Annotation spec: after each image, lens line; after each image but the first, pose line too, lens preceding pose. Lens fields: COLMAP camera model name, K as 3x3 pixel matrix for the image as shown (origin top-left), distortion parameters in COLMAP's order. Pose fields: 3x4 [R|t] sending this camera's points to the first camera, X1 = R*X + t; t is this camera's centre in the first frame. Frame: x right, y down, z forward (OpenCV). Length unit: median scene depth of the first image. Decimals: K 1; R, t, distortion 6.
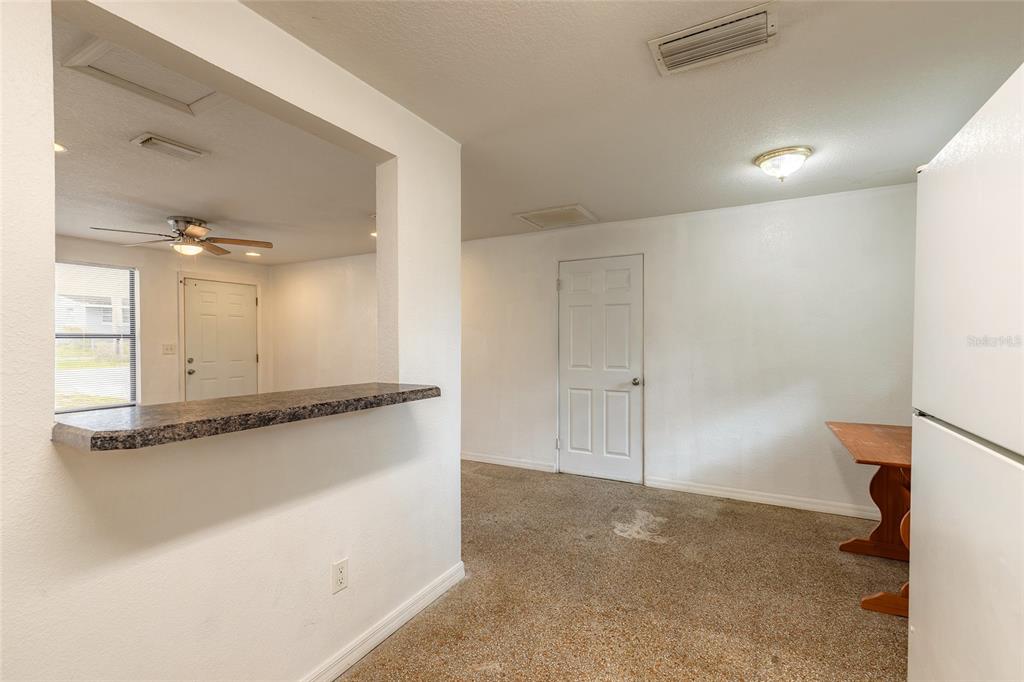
lens RADIAL K [[458.6, 0, 509.8], [0, 458.6, 343.4], [0, 0, 1]] dist [-0.001348, -0.000298]
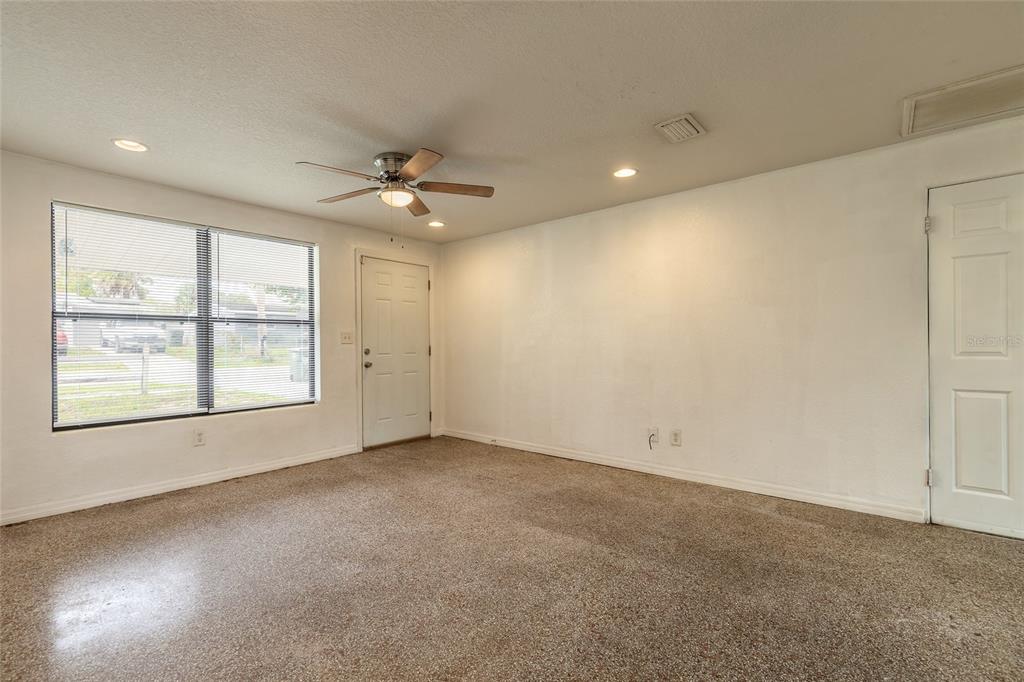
lens RADIAL K [[458.6, 0, 509.8], [0, 458.6, 343.4], [0, 0, 1]] dist [-0.001348, -0.000298]
pose [[0.979308, -0.004557, -0.202326, -0.286827], [0.002703, 0.999952, -0.009438, 0.033963], [0.202359, 0.008696, 0.979273, 0.231849]]
